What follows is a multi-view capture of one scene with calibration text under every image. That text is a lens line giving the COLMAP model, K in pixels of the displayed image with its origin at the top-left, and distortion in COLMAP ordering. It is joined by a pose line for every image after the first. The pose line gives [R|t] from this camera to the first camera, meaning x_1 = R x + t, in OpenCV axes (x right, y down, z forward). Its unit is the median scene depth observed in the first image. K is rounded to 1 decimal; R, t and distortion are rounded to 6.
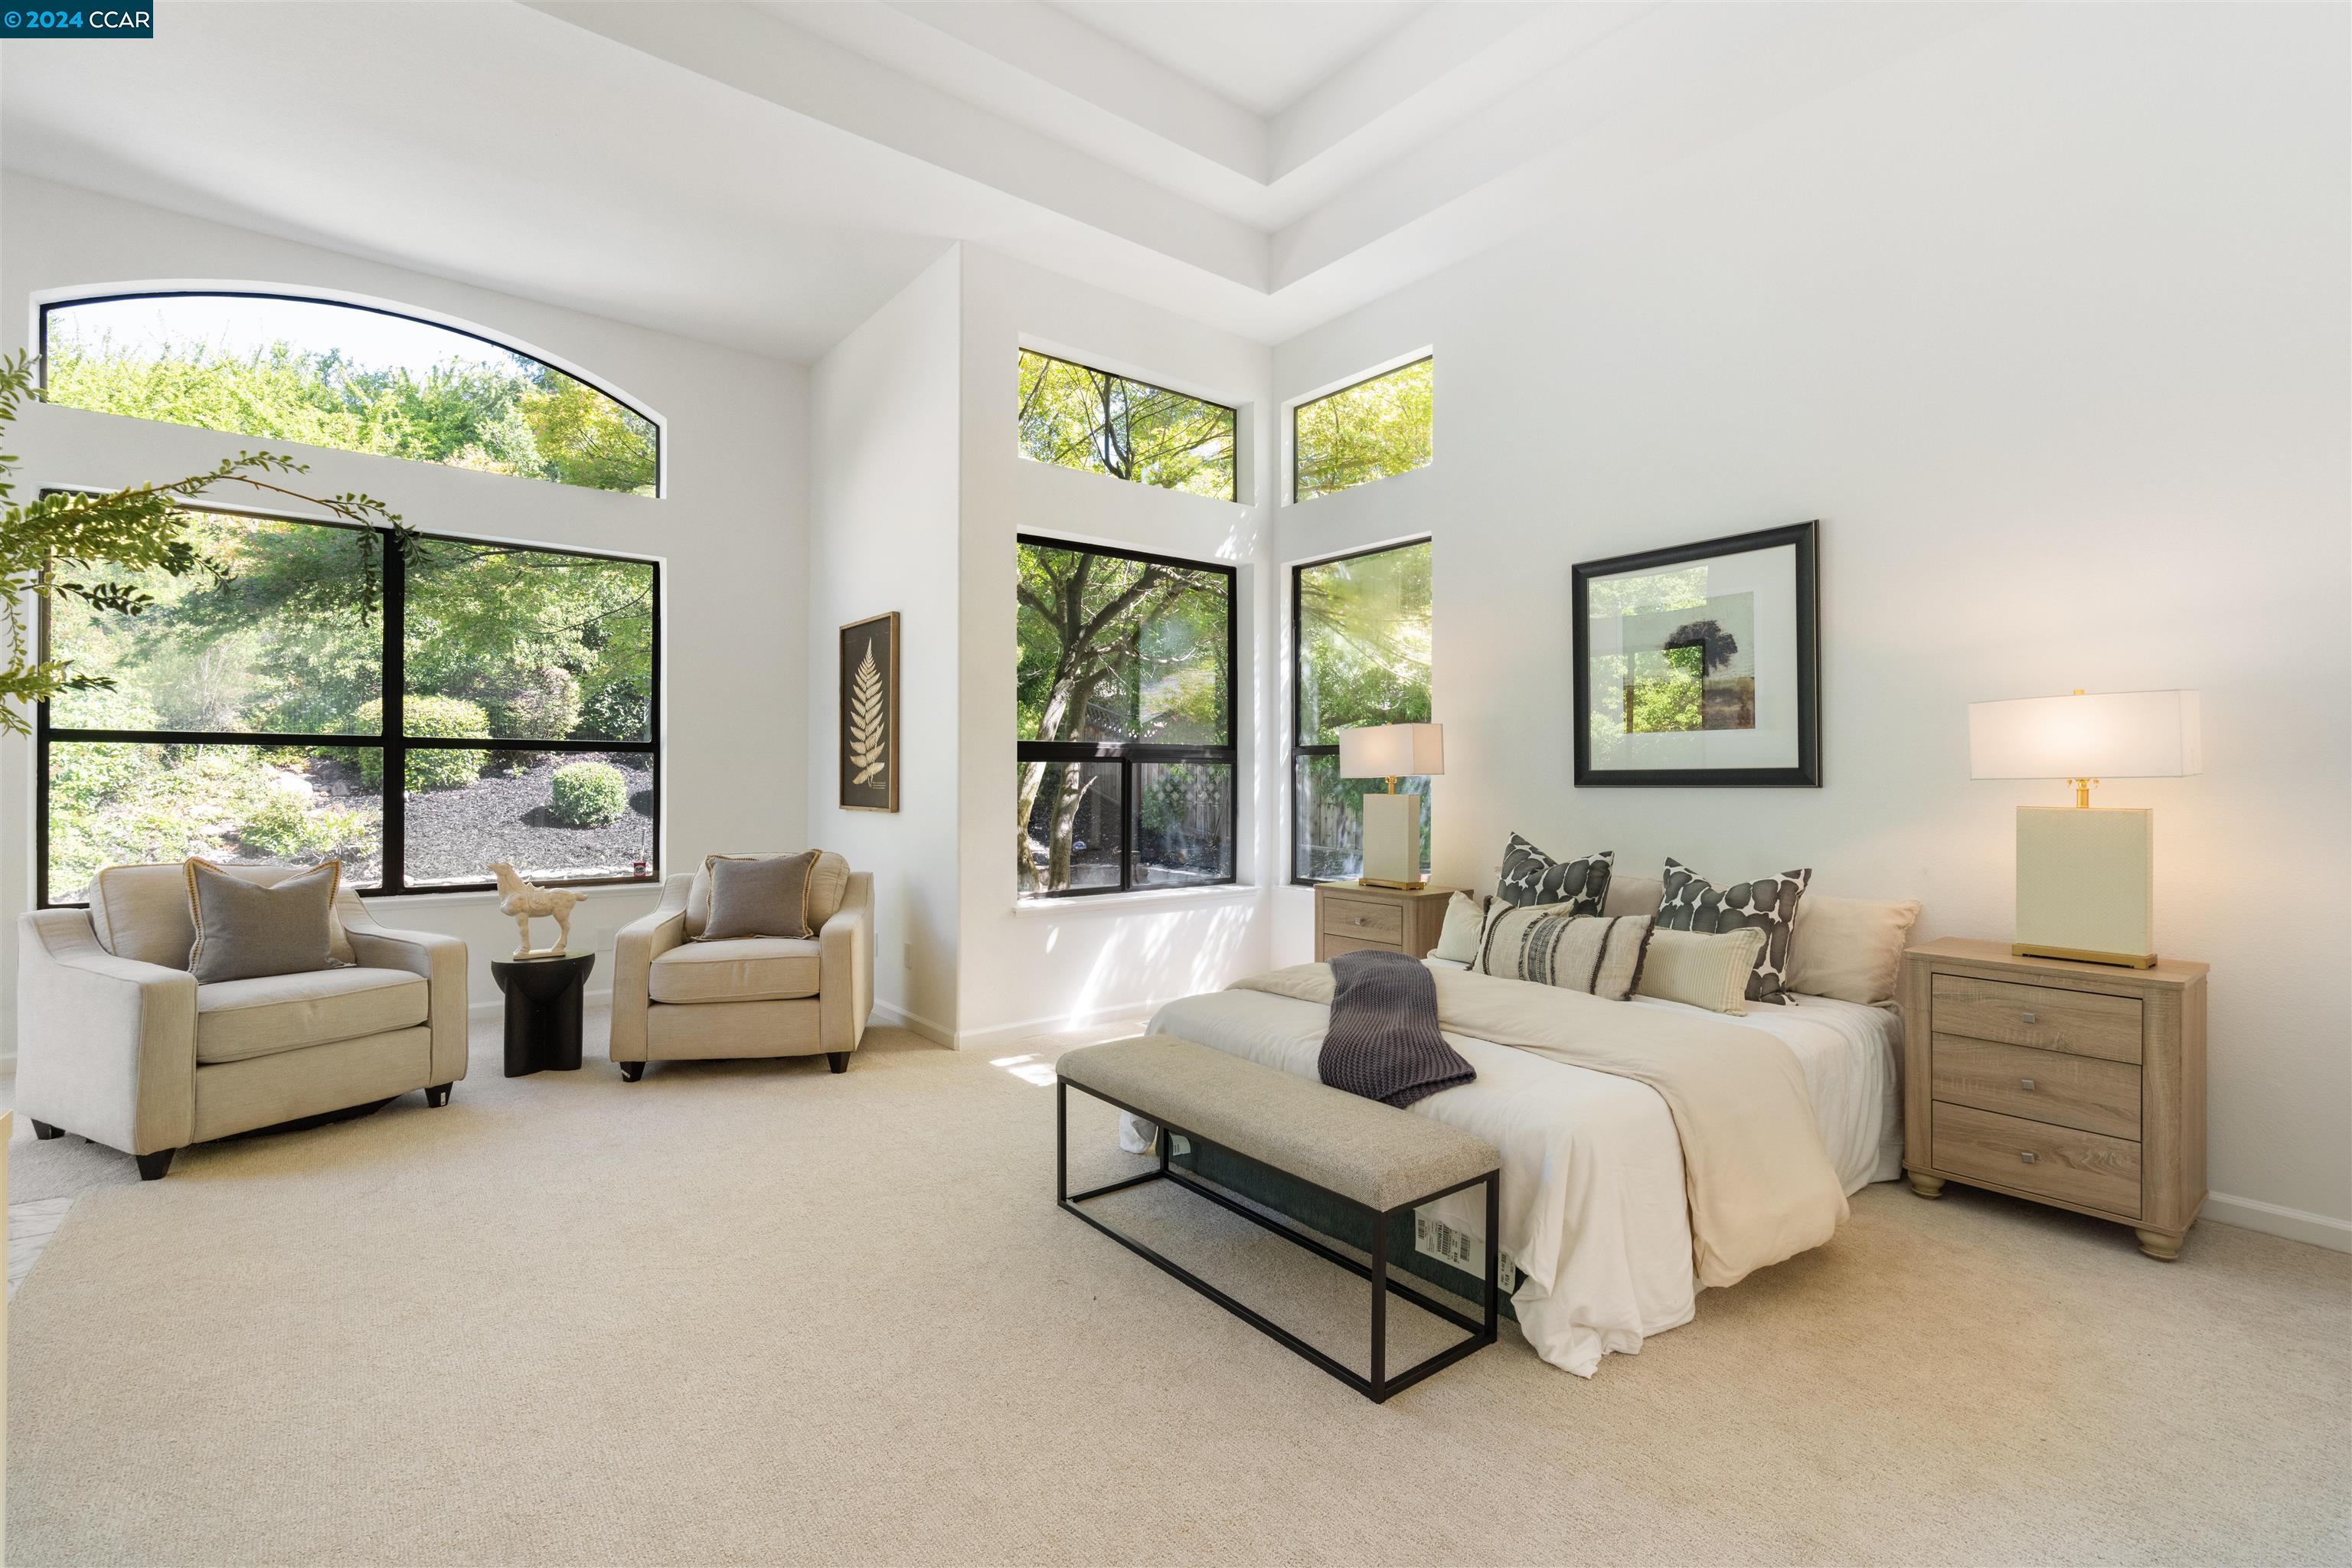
lens RADIAL K [[1048.9, 0, 1168.4], [0, 1048.9, 763.7], [0, 0, 1]] dist [-0.002004, -0.000663]
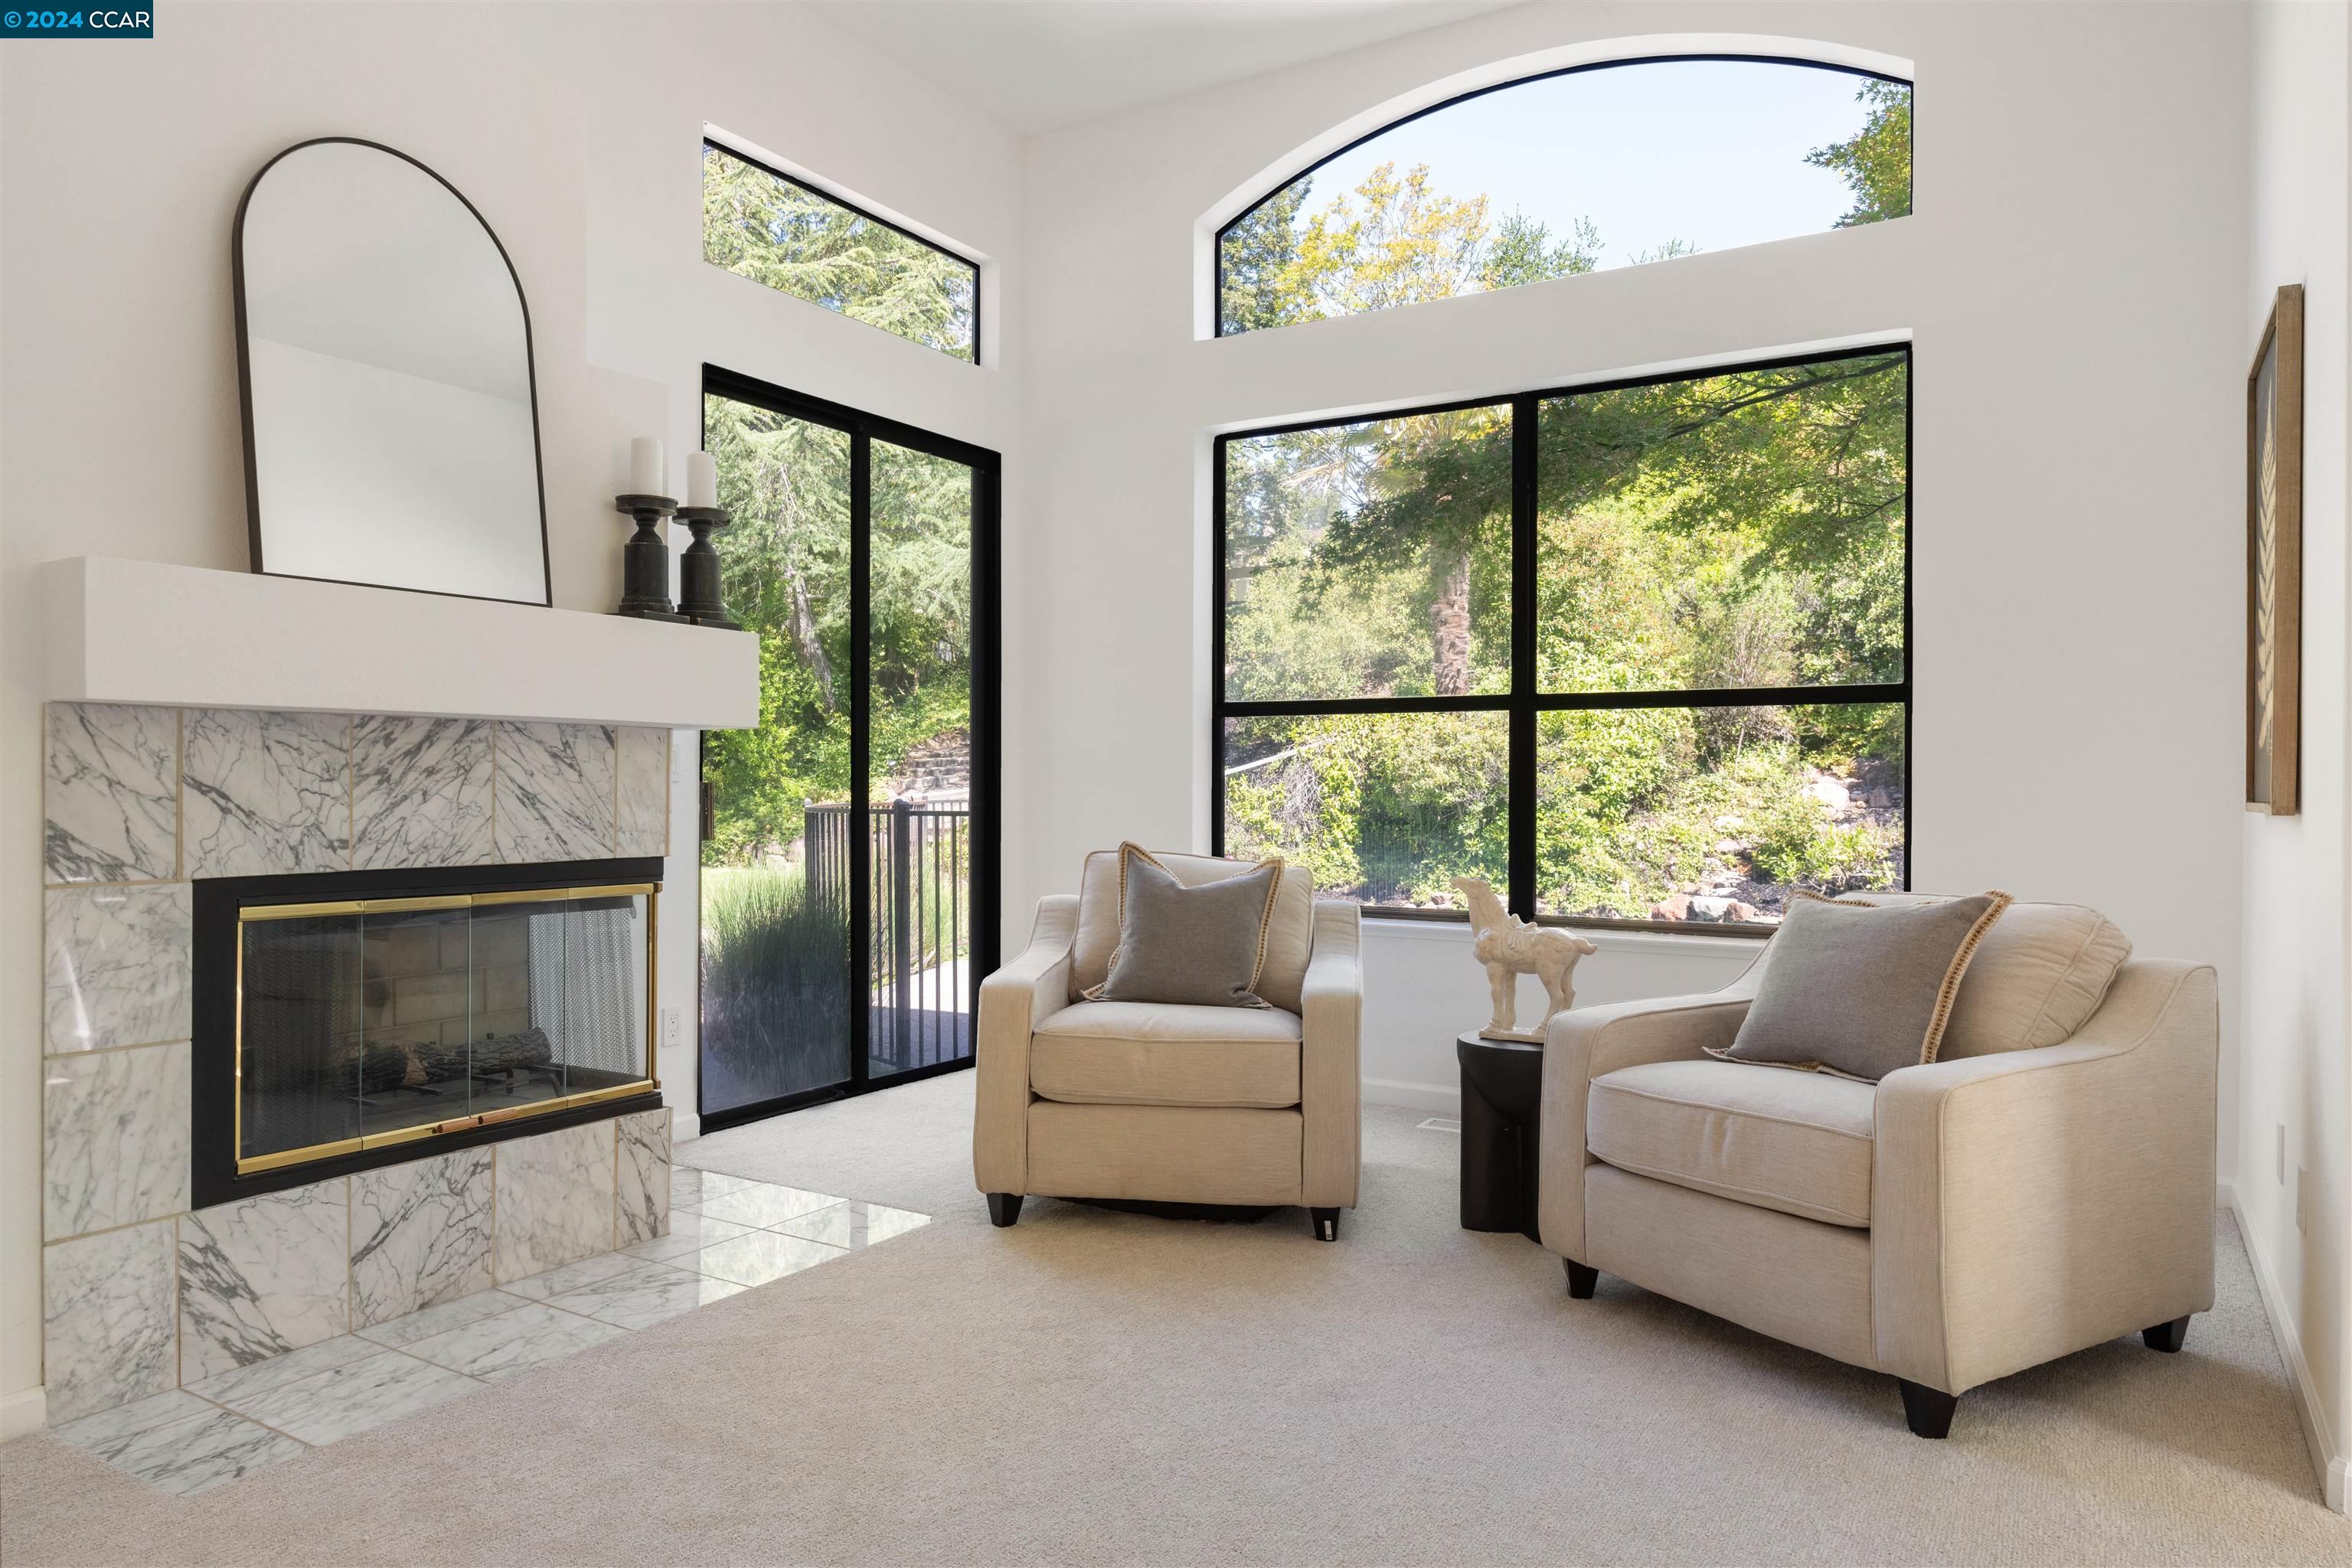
lens RADIAL K [[1525.8, 0, 1176.0], [0, 1525.8, 784.0], [0, 0, 1]] dist [0.004105, 0.000755]
pose [[0.347468, -0.004877, -0.937679, 0.205731], [0.008223, 0.999964, -0.002154, 0.056688], [0.937656, -0.006962, 0.347495, 0.737706]]
